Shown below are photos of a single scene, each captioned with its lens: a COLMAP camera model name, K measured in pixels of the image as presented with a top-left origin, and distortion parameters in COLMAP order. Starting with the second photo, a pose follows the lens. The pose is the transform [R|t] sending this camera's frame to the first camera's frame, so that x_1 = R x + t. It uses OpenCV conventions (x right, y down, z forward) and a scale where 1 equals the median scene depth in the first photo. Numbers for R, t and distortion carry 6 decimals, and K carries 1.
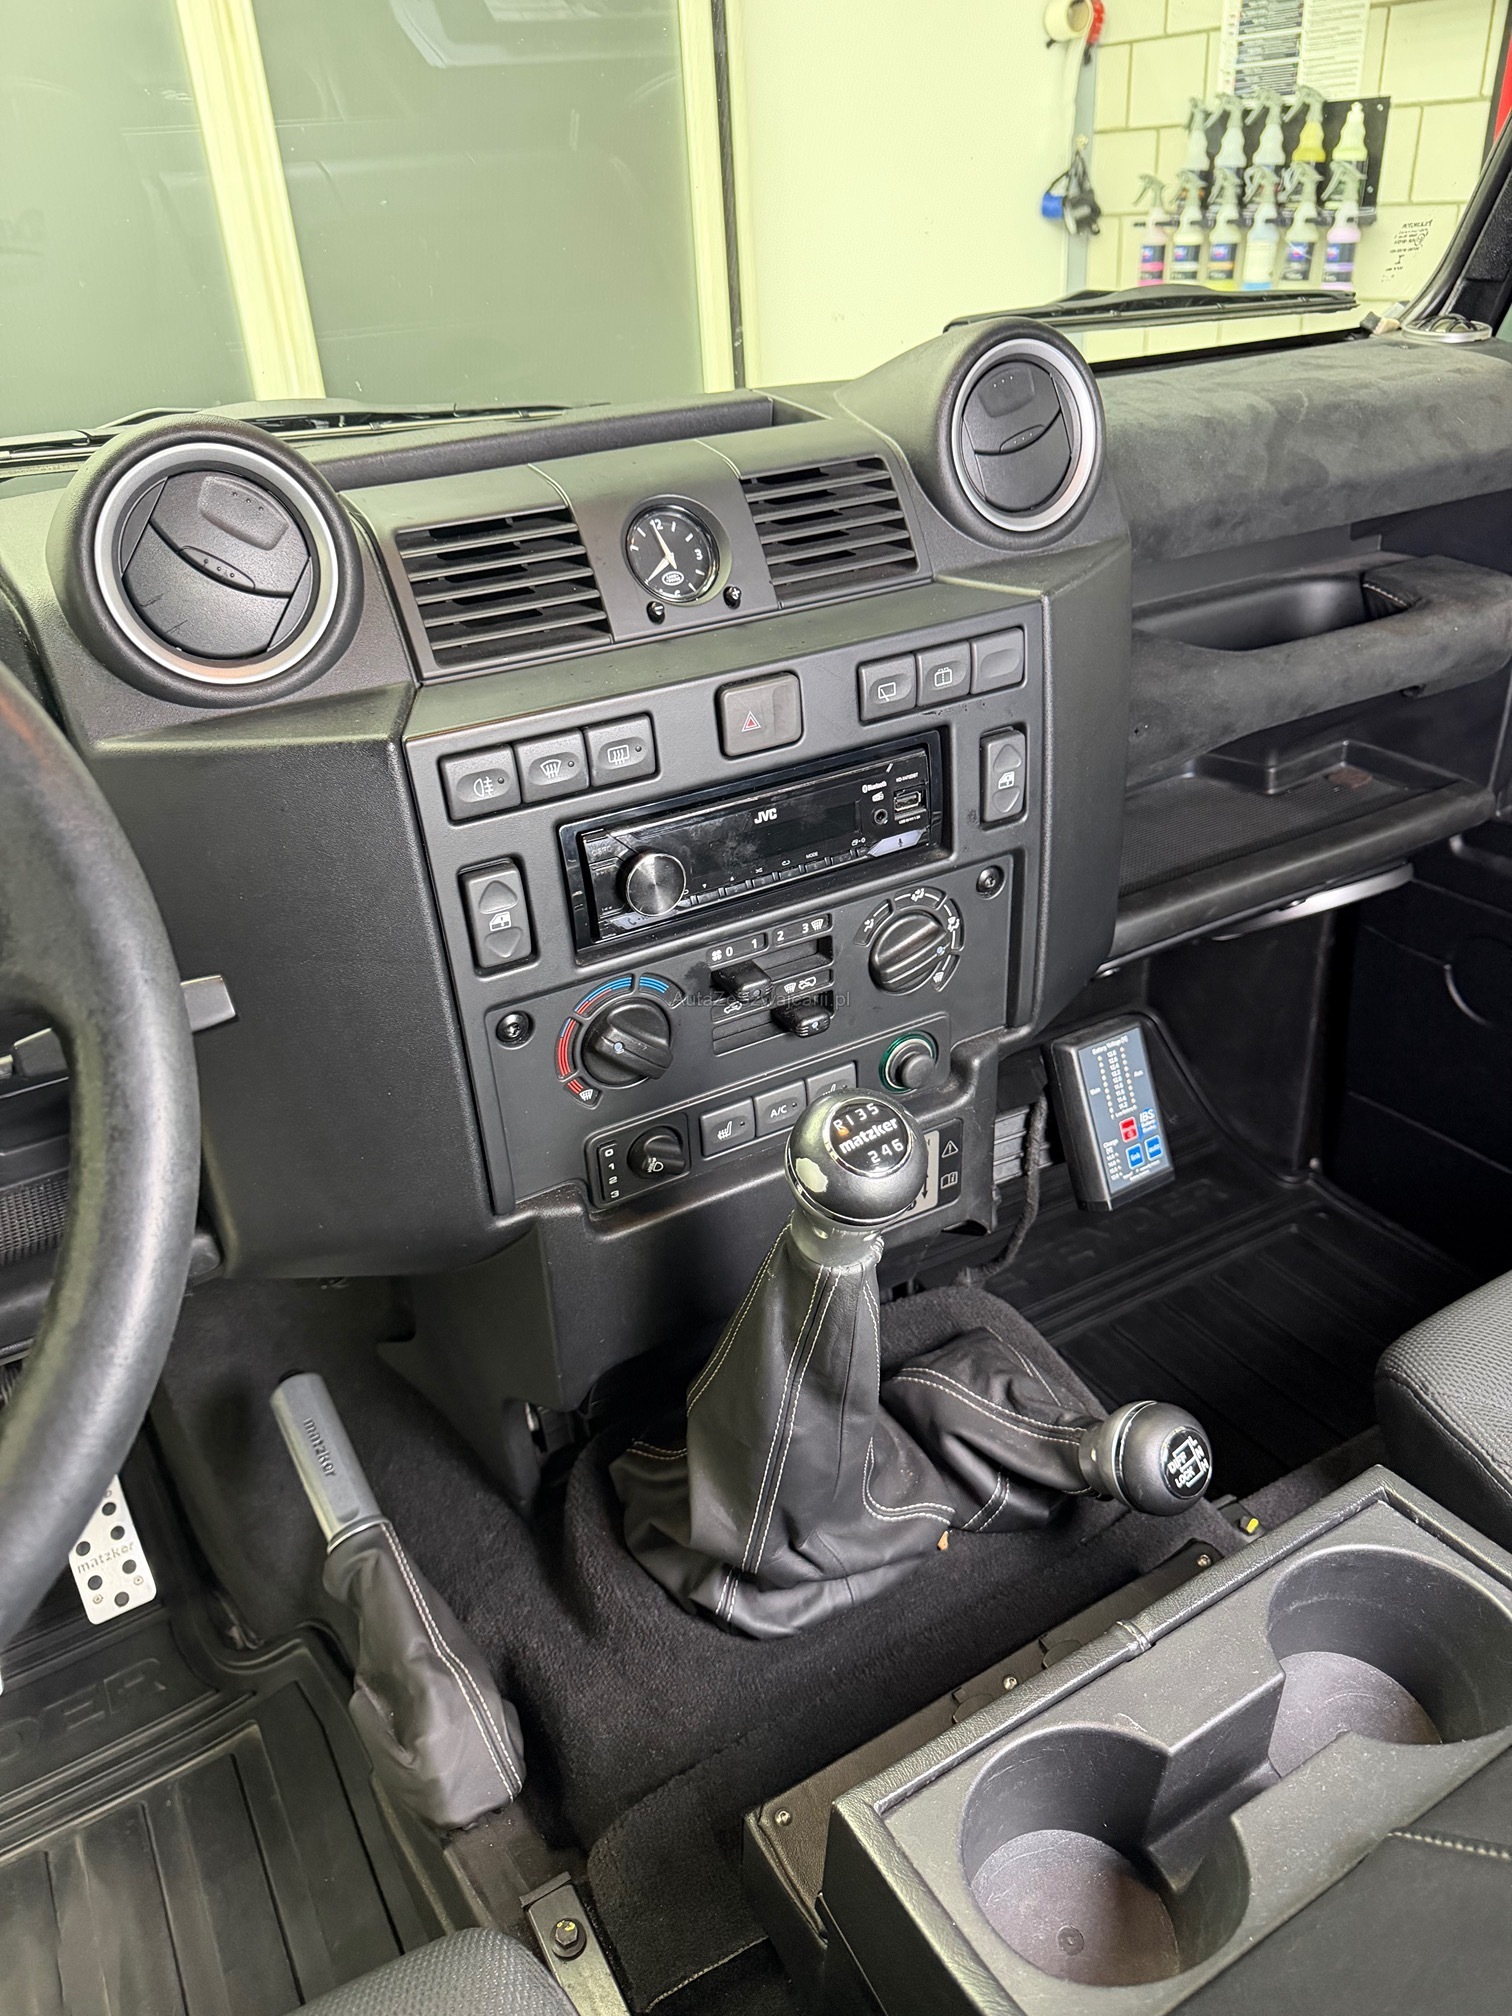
lens RADIAL K [[1429.6, 0, 751.4], [0, 1429.6, 1013.1], [0, 0, 1]] dist [0.139684, -0.226240]
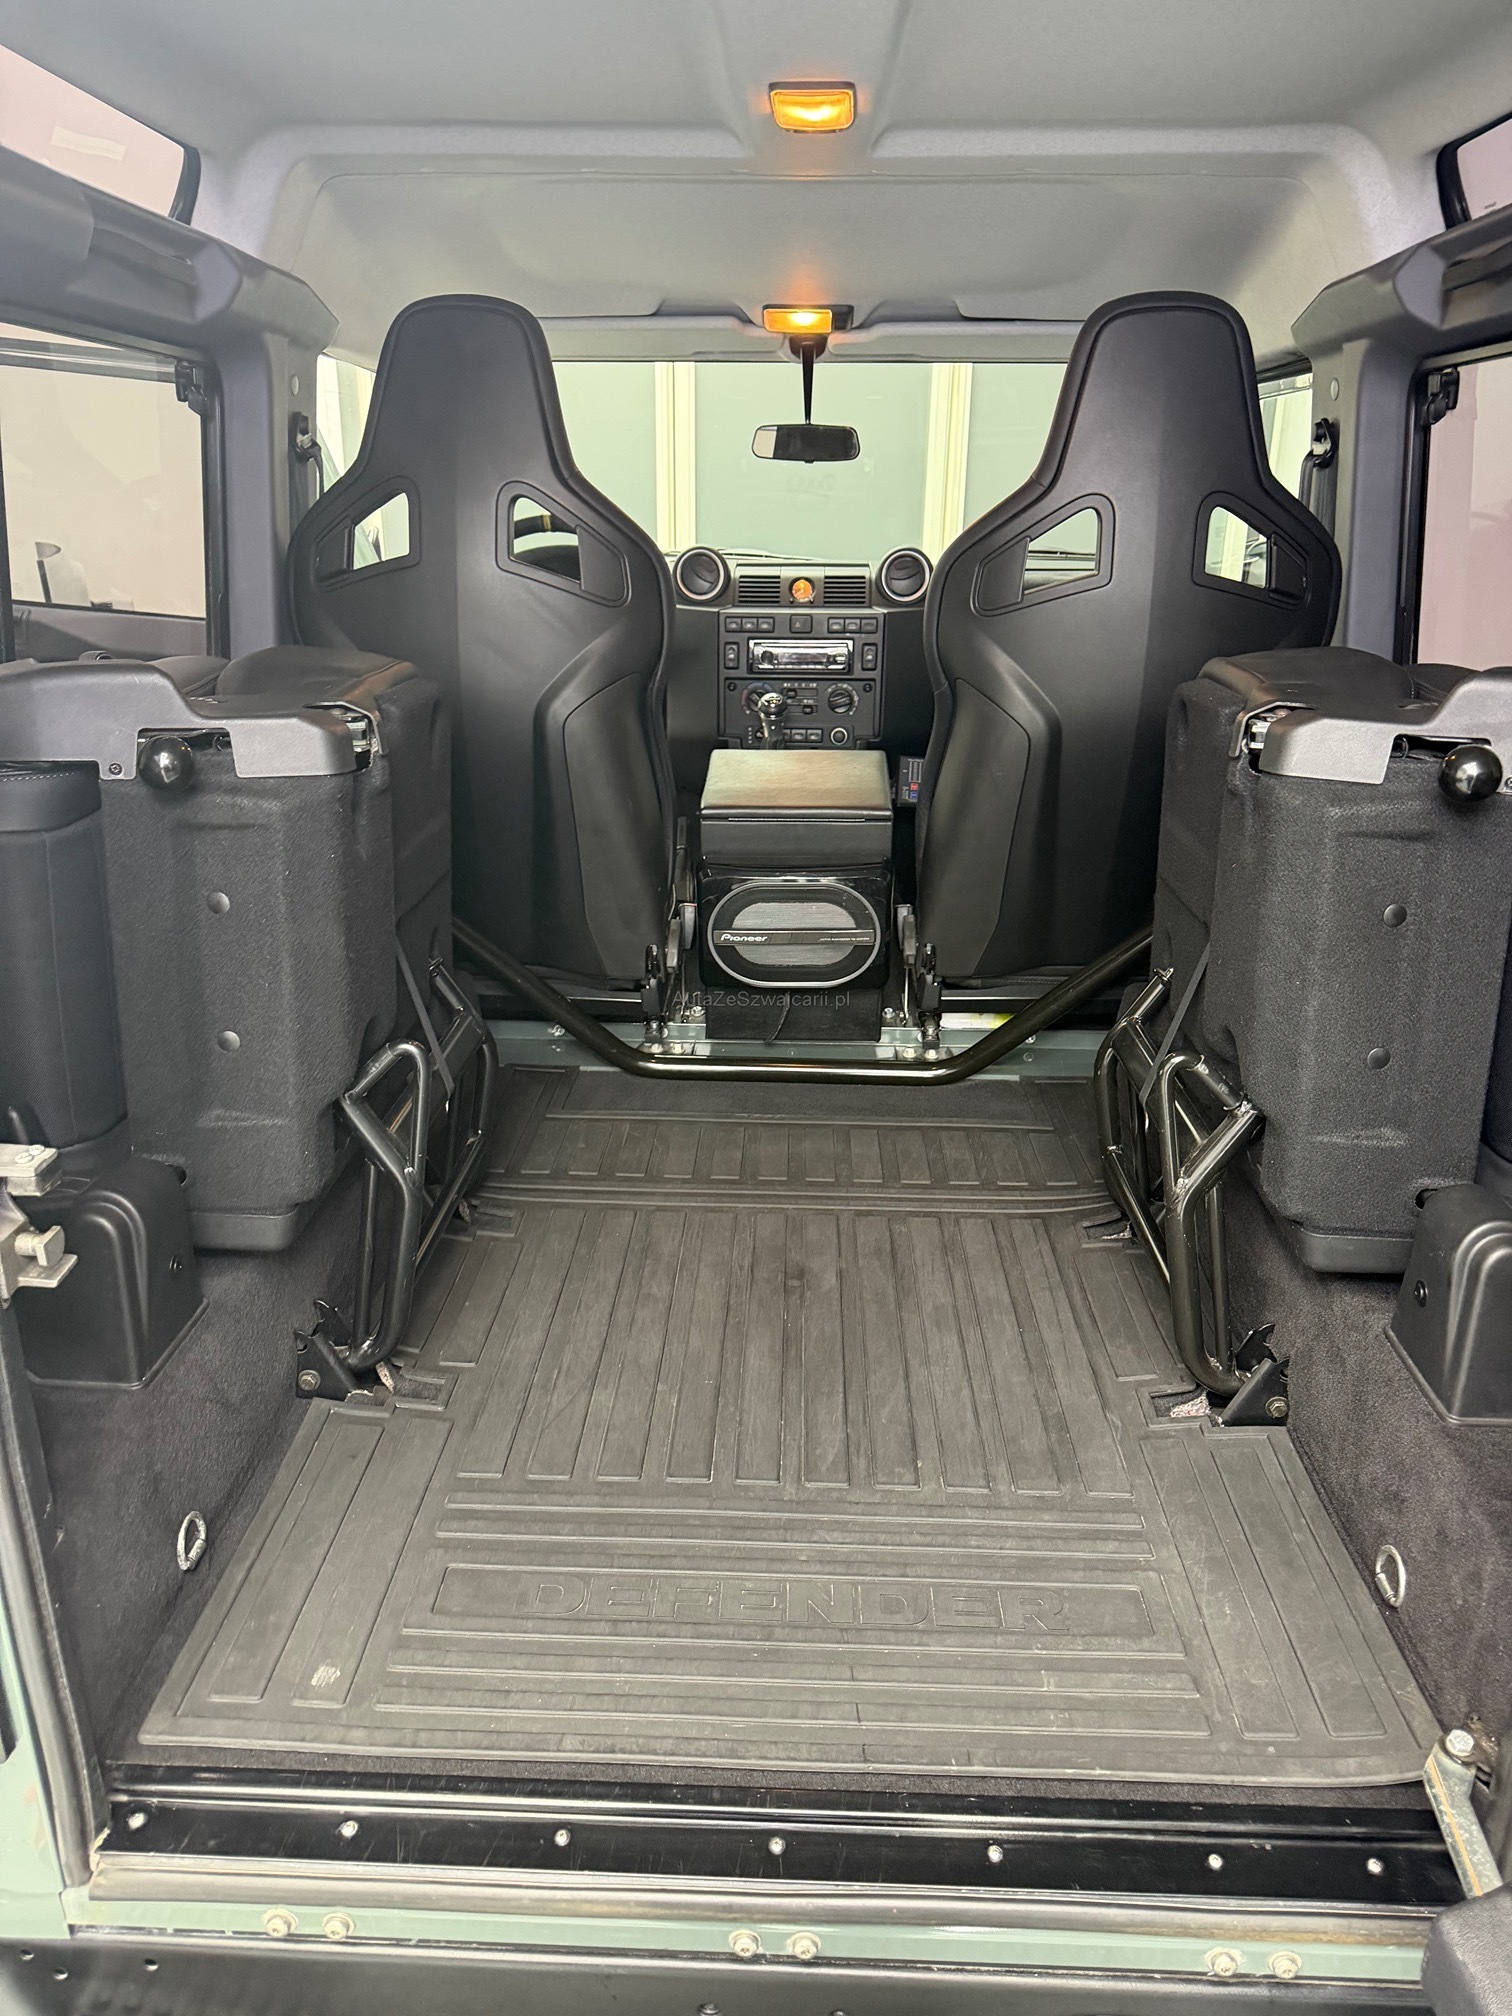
lens RADIAL K [[1440.9, 0, 745.9], [0, 1440.9, 1014.4], [0, 0, 1]] dist [0.095060, -0.132705]
pose [[0.846901, 0.248951, -0.469875, 1.946265], [-0.310032, 0.949078, -0.055955, 1.059153], [0.432018, 0.193064, 0.880958, -2.368215]]
